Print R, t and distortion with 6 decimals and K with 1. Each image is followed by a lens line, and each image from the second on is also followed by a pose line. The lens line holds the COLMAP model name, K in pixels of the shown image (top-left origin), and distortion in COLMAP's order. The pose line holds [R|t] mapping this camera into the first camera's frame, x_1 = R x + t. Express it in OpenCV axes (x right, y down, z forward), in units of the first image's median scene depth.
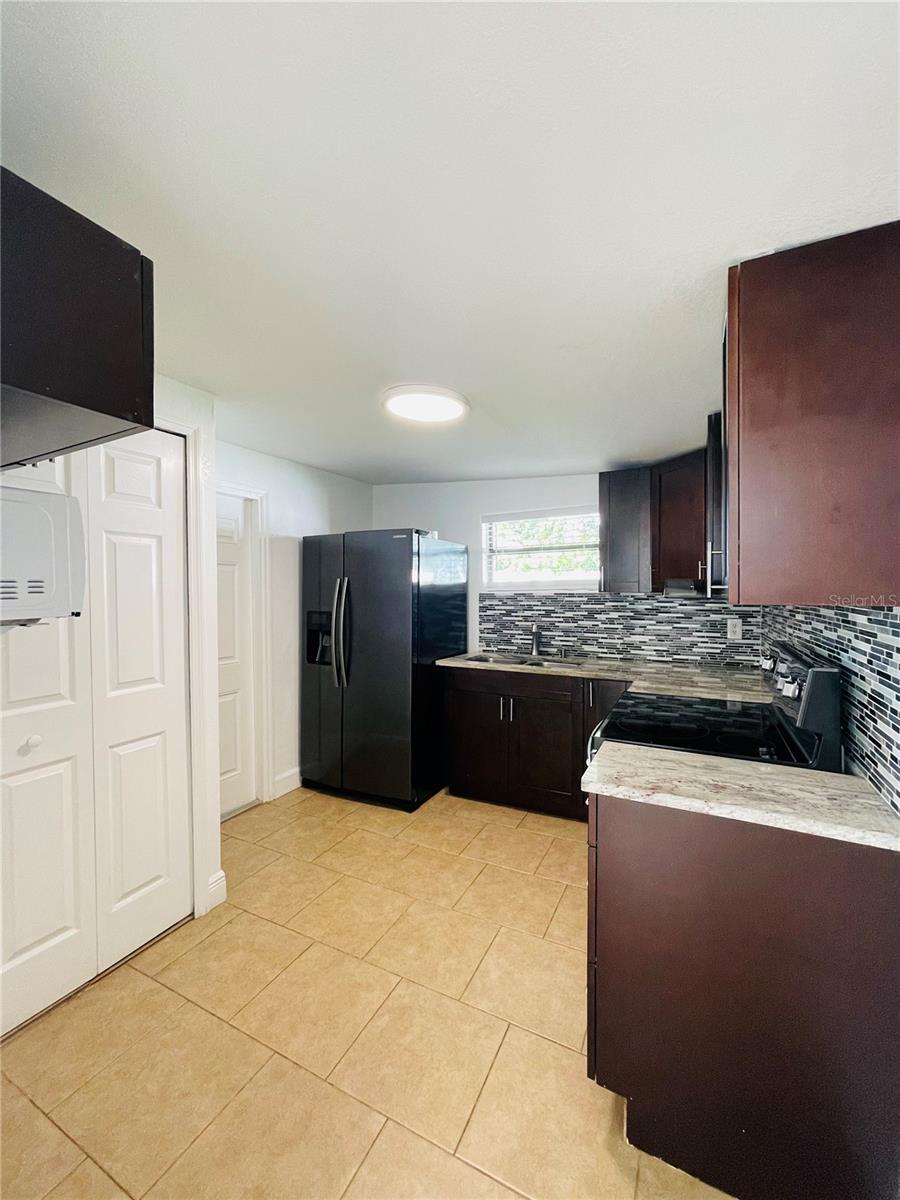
lens RADIAL K [[481.1, 0, 450.5], [0, 481.1, 597.2], [0, 0, 1]] dist [-0.009844, -0.000256]
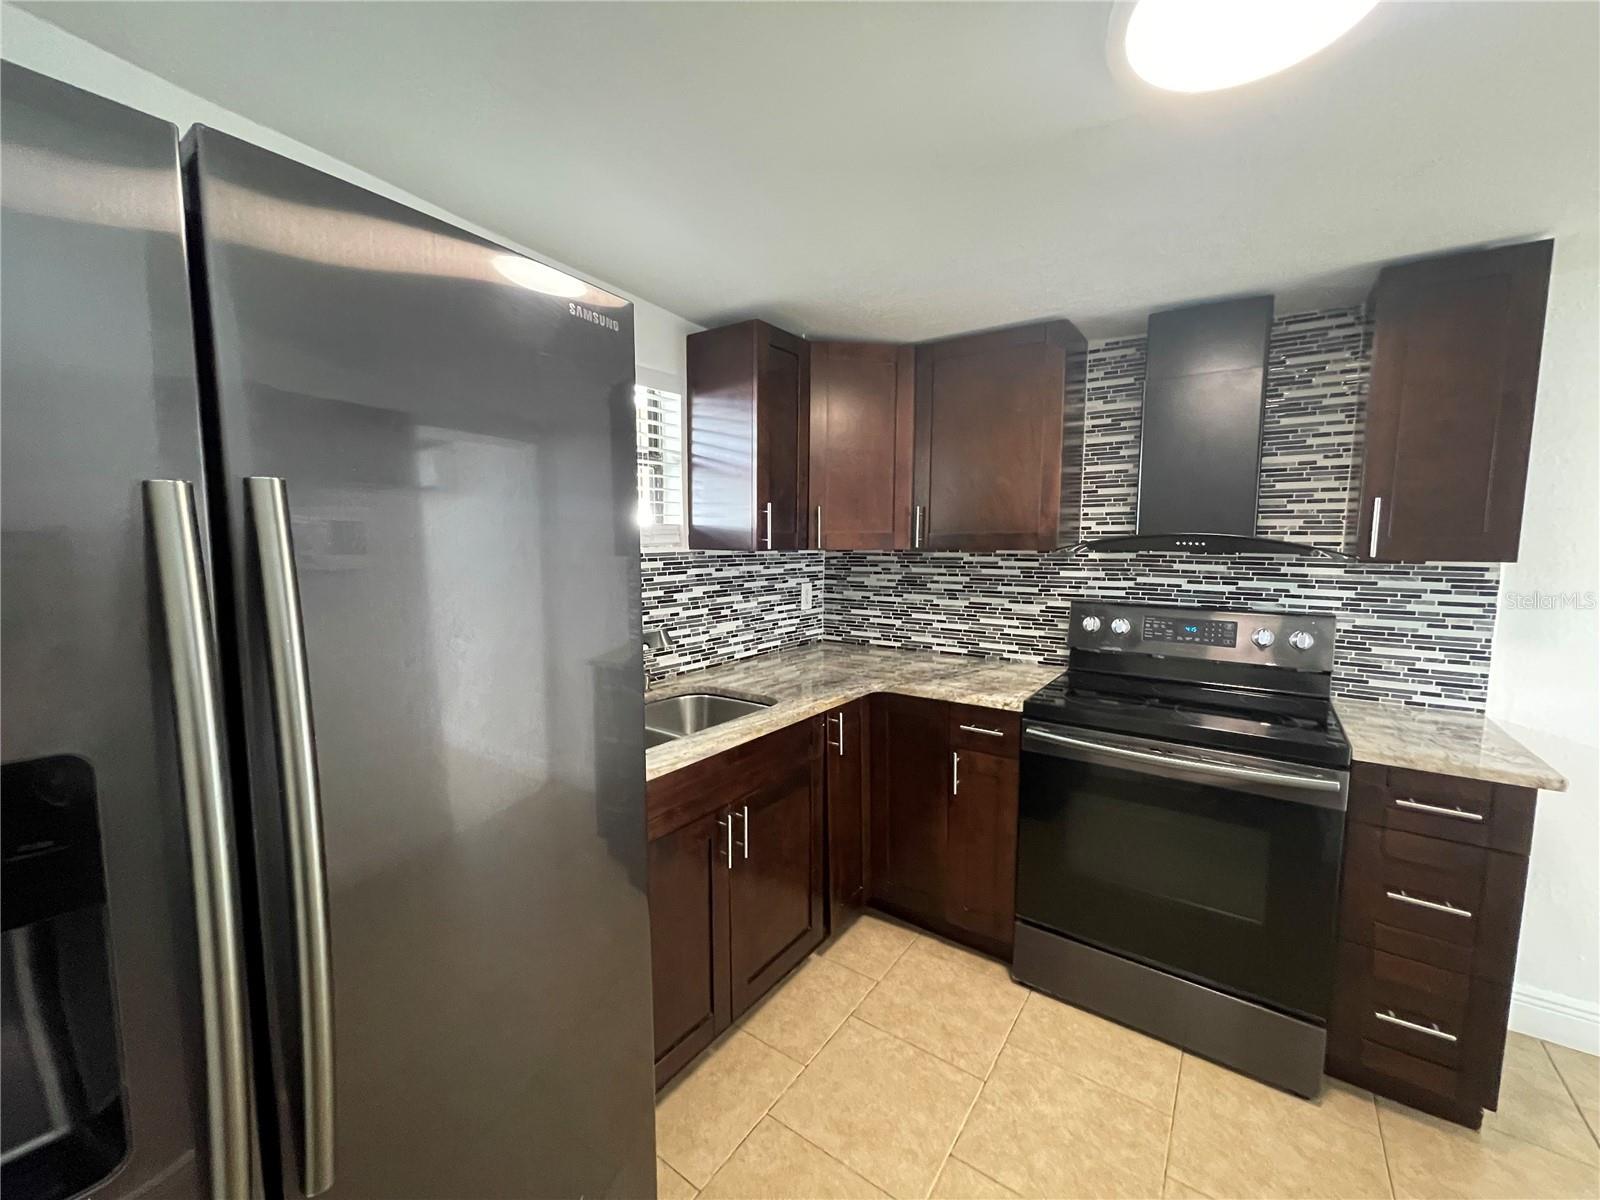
lens RADIAL K [[641.4, 0, 799.5], [0, 641.4, 600.0], [0, 0, 1]] dist [-0.009844, -0.000256]
pose [[0.148842, -0.095781, 0.984211, -0.372151], [0.011750, 0.995399, 0.095093, -0.022020], [-0.988791, -0.002589, 0.149282, 0.791369]]
